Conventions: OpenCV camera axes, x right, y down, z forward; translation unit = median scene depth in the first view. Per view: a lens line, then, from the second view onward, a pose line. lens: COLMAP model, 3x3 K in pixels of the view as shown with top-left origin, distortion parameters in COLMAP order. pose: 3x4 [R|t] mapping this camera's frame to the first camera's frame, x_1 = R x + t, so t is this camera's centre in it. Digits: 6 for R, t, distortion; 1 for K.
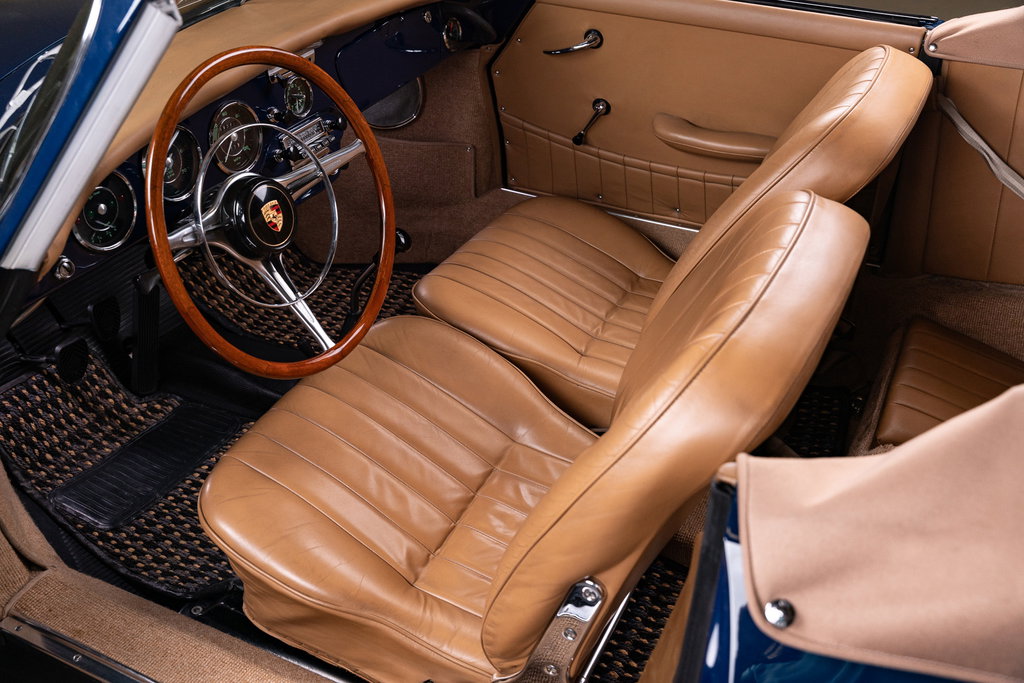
lens RADIAL K [[1005.5, 0, 512.0], [0, 1005.5, 341.5], [0, 0, 1]] dist [0.001305, -0.001280]
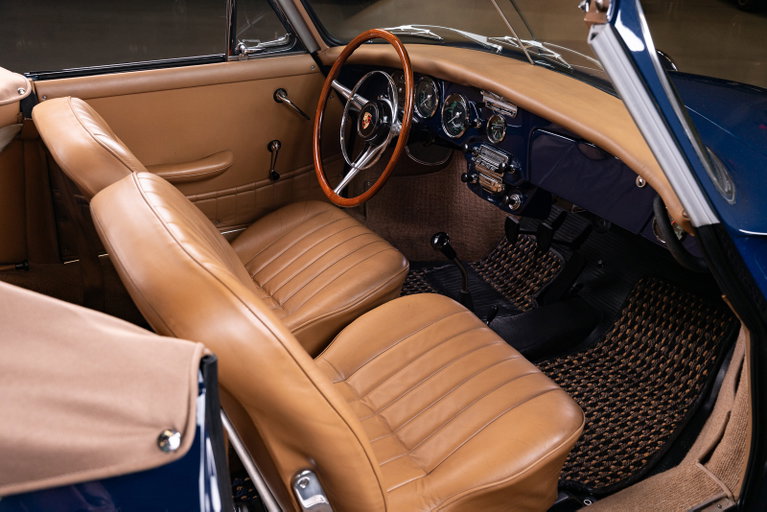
lens RADIAL K [[744.2, 0, 383.5], [0, 744.2, 256.0], [0, 0, 1]] dist [0.000671, 0.012005]
pose [[-0.553726, 0.358129, -0.751752, 0.693063], [-0.490893, 0.588839, 0.642101, -0.701279], [0.672616, 0.724577, -0.150252, 1.135111]]
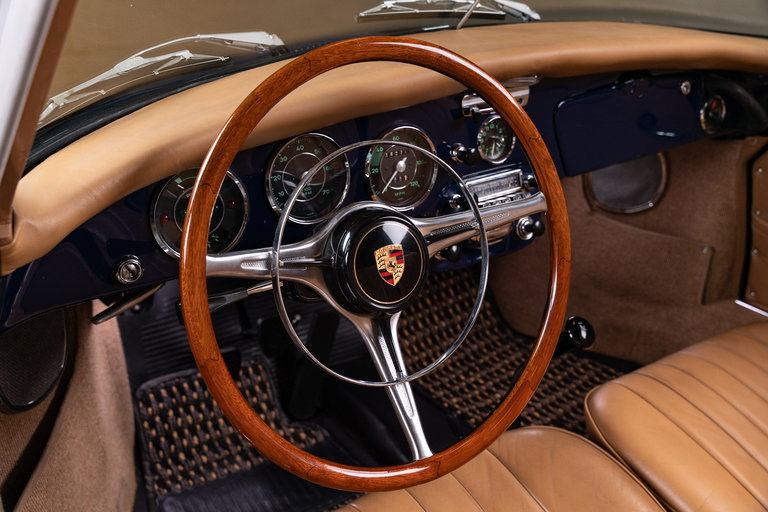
lens RADIAL K [[754.2, 0, 384.0], [0, 754.2, 256.0], [0, 0, 1]] dist [0.001305, -0.001280]
pose [[0.876311, 0.201590, -0.437539, 0.001060], [-0.269628, 0.957895, -0.098678, -0.059814], [0.399224, 0.204445, 0.893769, 0.401718]]
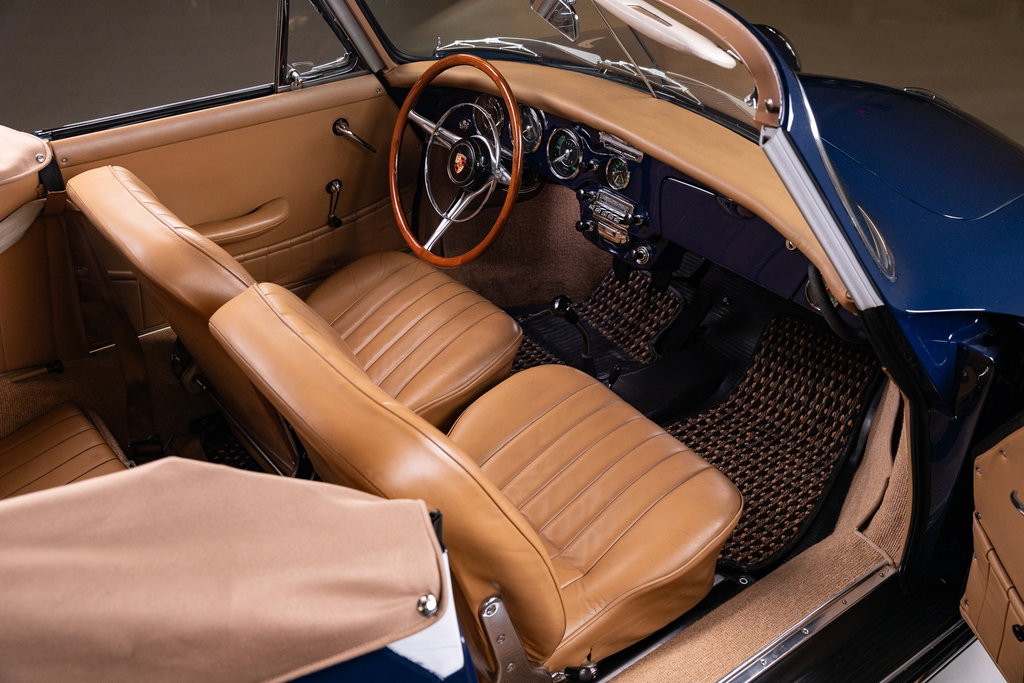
lens RADIAL K [[993.5, 0, 512.0], [0, 993.5, 341.5], [0, 0, 1]] dist [0.000671, 0.012005]
pose [[-0.430169, 0.472615, -0.769149, 0.837606], [-0.528814, 0.558603, 0.638997, -0.802236], [0.731649, 0.681614, 0.009632, 0.994911]]
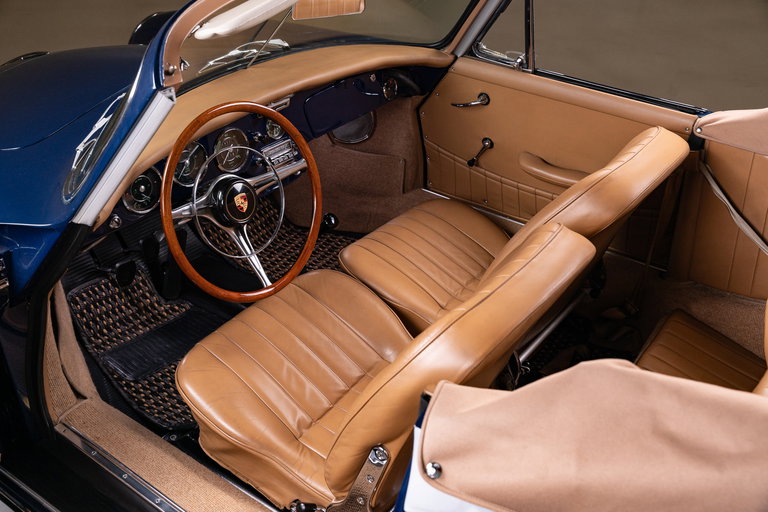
lens RADIAL K [[754.2, 0, 384.0], [0, 754.2, 256.0], [0, 0, 1]] dist [0.001305, -0.001280]
pose [[0.985022, 0.112074, -0.131038, 0.131454], [-0.116378, 0.992874, -0.025631, -0.027093], [0.127232, 0.040497, 0.991046, -0.151379]]
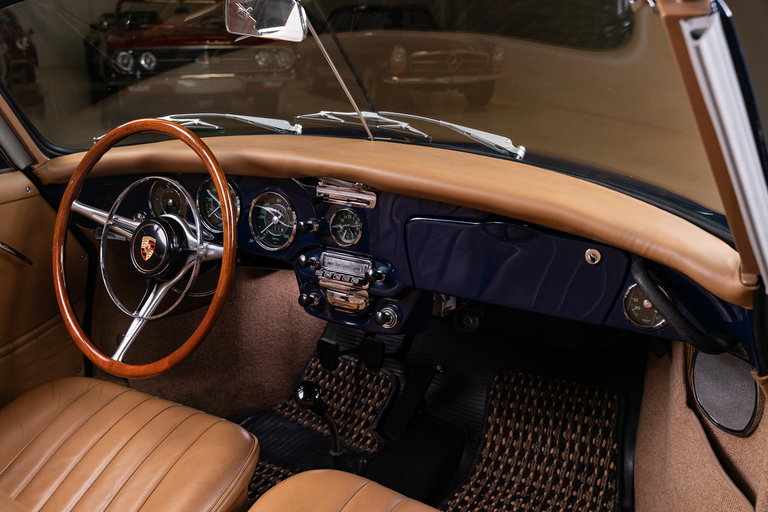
lens RADIAL K [[745.1, 0, 384.0], [0, 745.1, 256.0], [0, 0, 1]] dist [0.000671, 0.012005]
pose [[-0.089407, 0.299232, -0.949982, 0.513483], [-0.560006, 0.773656, 0.296396, -0.455629], [0.823650, 0.558495, 0.098401, 0.936626]]
